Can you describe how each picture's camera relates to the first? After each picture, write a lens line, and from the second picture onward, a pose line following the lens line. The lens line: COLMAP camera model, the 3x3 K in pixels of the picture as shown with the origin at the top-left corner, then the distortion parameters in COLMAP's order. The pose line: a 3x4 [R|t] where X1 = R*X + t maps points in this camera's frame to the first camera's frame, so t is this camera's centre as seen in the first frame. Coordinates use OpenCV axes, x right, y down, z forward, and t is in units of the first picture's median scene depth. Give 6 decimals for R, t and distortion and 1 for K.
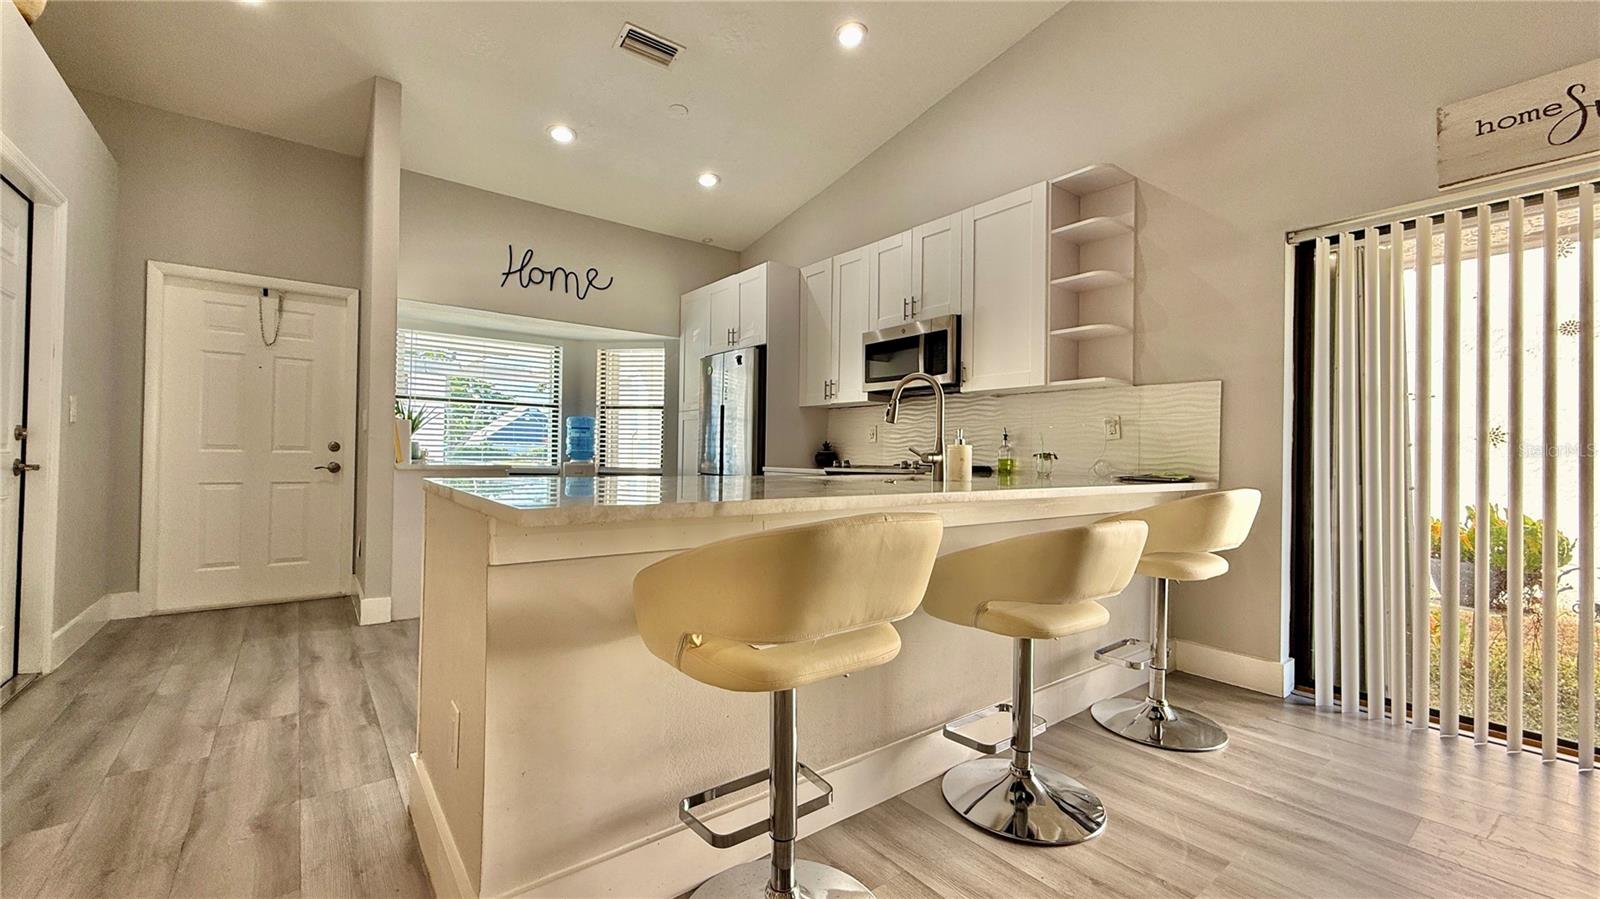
lens RADIAL K [[637.1, 0, 796.9], [0, 637.1, 459.4], [0, 0, 1]] dist [-0.001336, 0.000603]
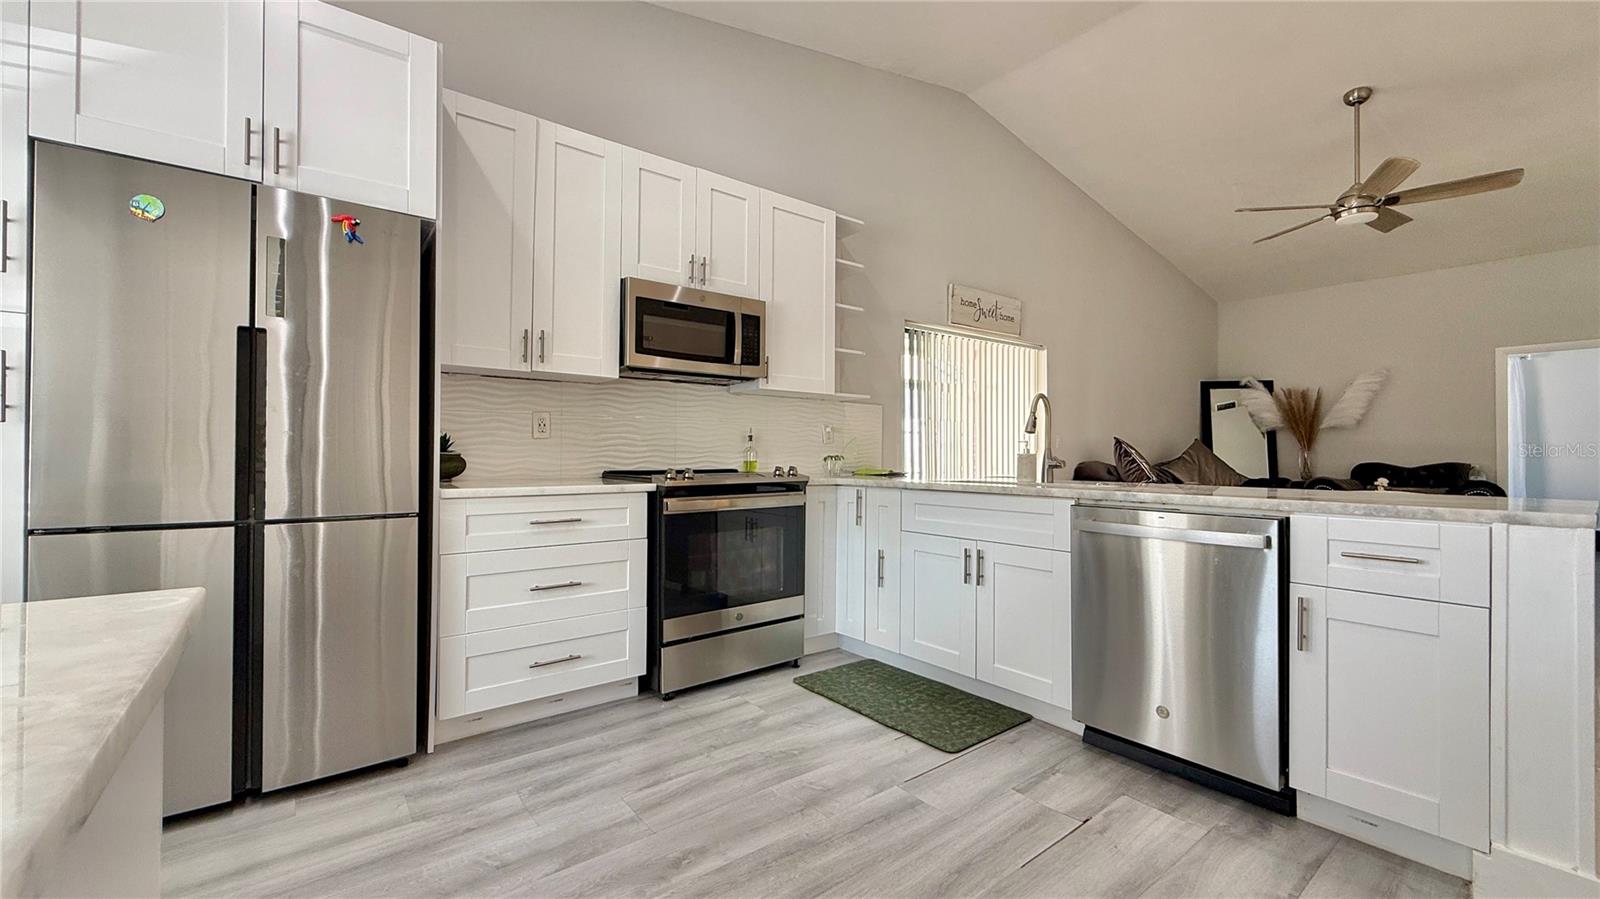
lens RADIAL K [[637.1, 0, 801.5], [0, 637.1, 449.9], [0, 0, 1]] dist [-0.001336, 0.000603]
pose [[-0.004576, -0.005108, 0.999976, -0.505532], [0.005971, 0.999969, 0.005135, -0.017188], [-0.999972, 0.005995, -0.004545, 0.737229]]
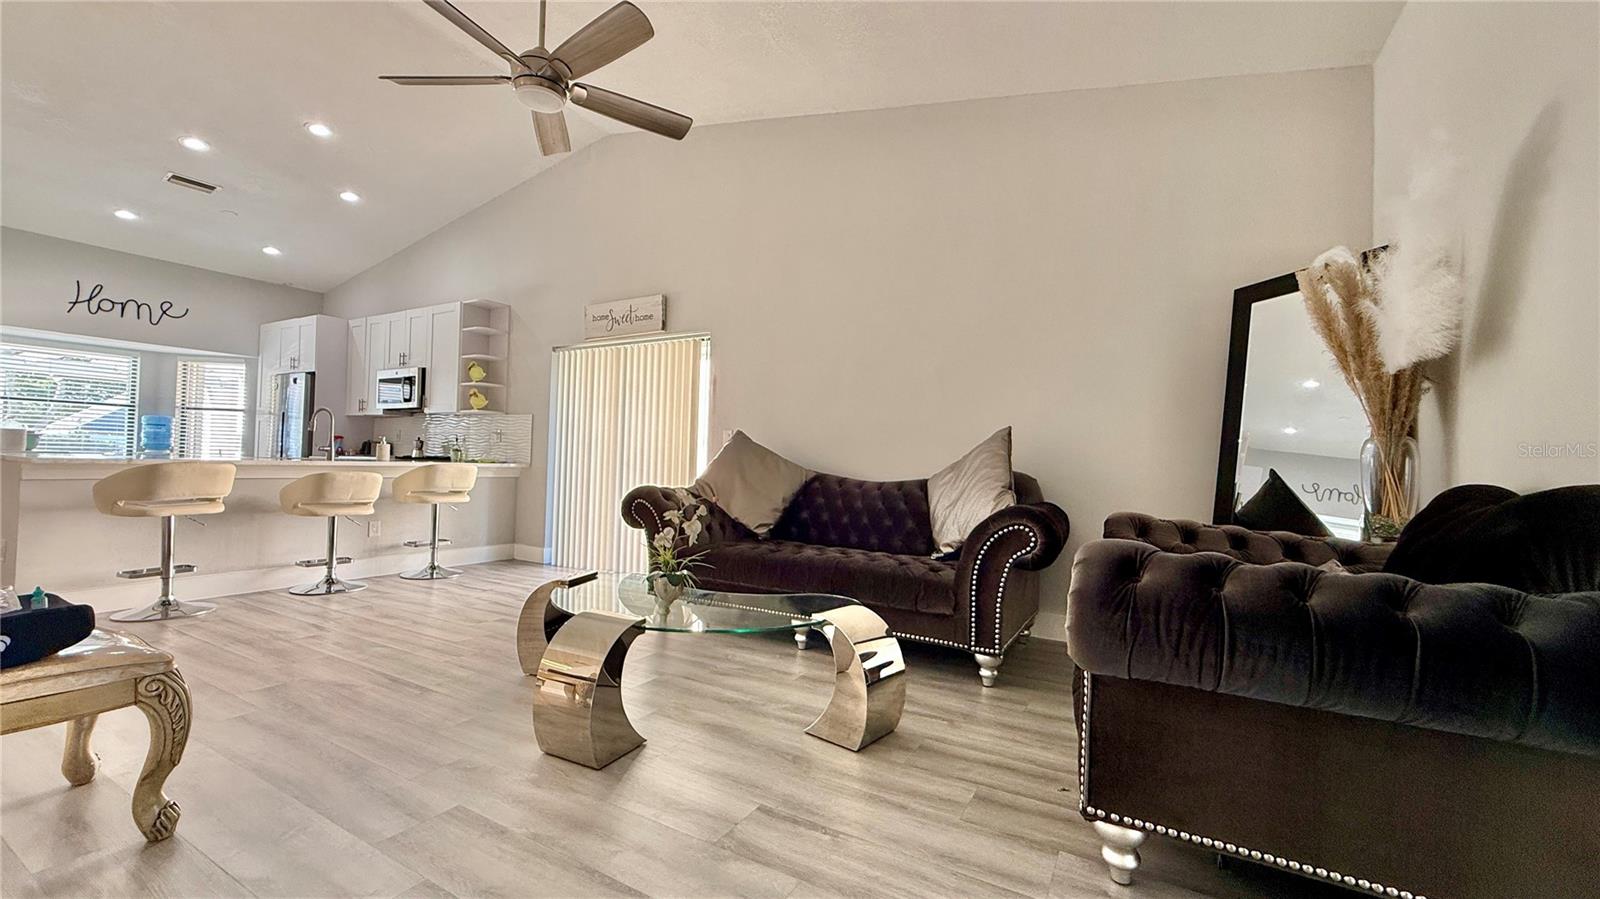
lens RADIAL K [[637.1, 0, 804.0], [0, 637.1, 461.2], [0, 0, 1]] dist [-0.001336, 0.000603]
pose [[0.922007, 0.008924, 0.387070, 0.415546], [-0.008422, 0.999960, -0.002992, 0.018376], [-0.387081, -0.000501, 0.922045, -0.766727]]
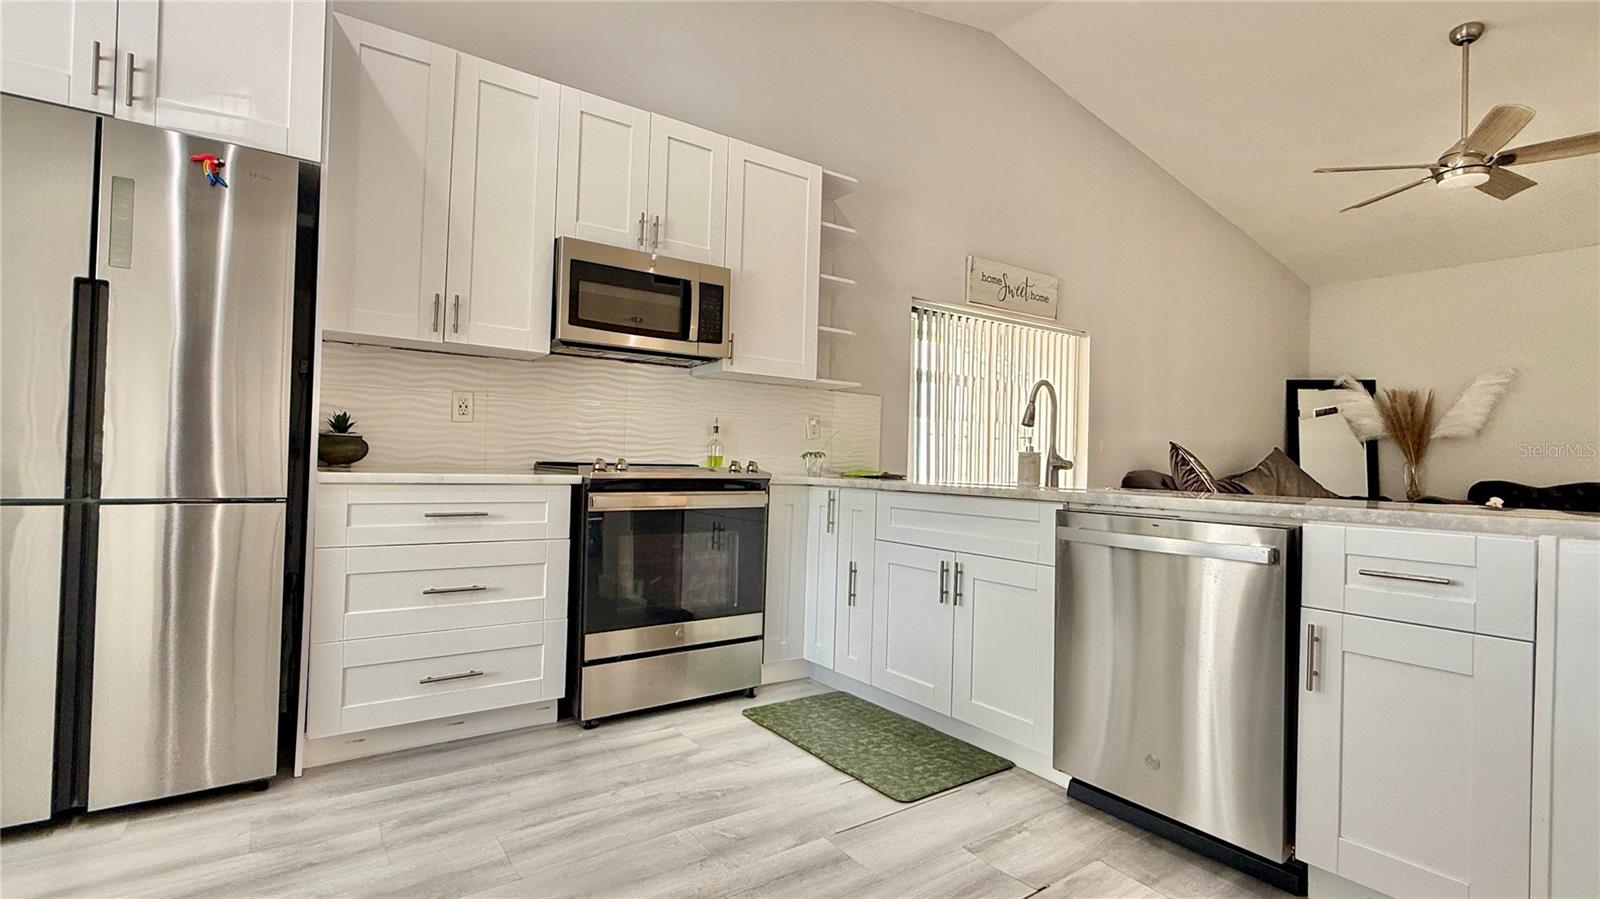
lens RADIAL K [[735.0, 0, 806.1], [0, 735.0, 451.5], [0, 0, 1]] dist [0.000120, -0.000499]
pose [[0.038322, 0.001930, 0.999264, -0.493180], [-0.016054, 0.999870, -0.001316, -0.005521], [-0.999136, -0.015992, 0.038348, 0.673245]]
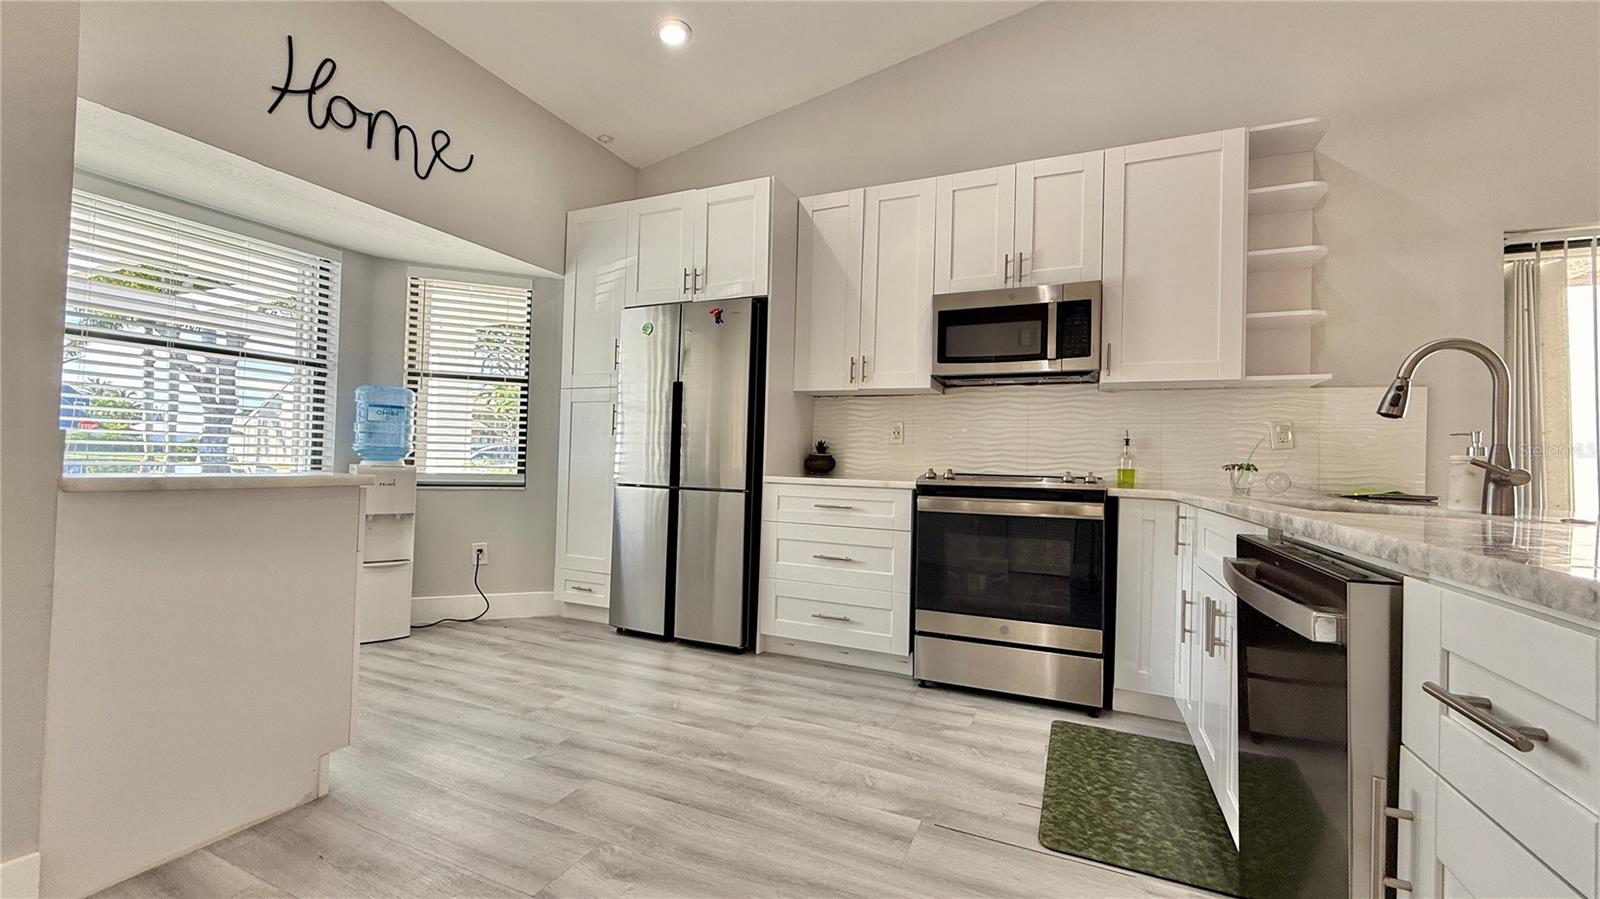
lens RADIAL K [[637.1, 0, 793.5], [0, 637.1, 449.6], [0, 0, 1]] dist [-0.001336, 0.000603]
pose [[0.885619, 0.021584, 0.463911, -0.334639], [-0.012653, 0.999670, -0.022356, -0.001615], [-0.464240, 0.013929, 0.885600, 0.383267]]
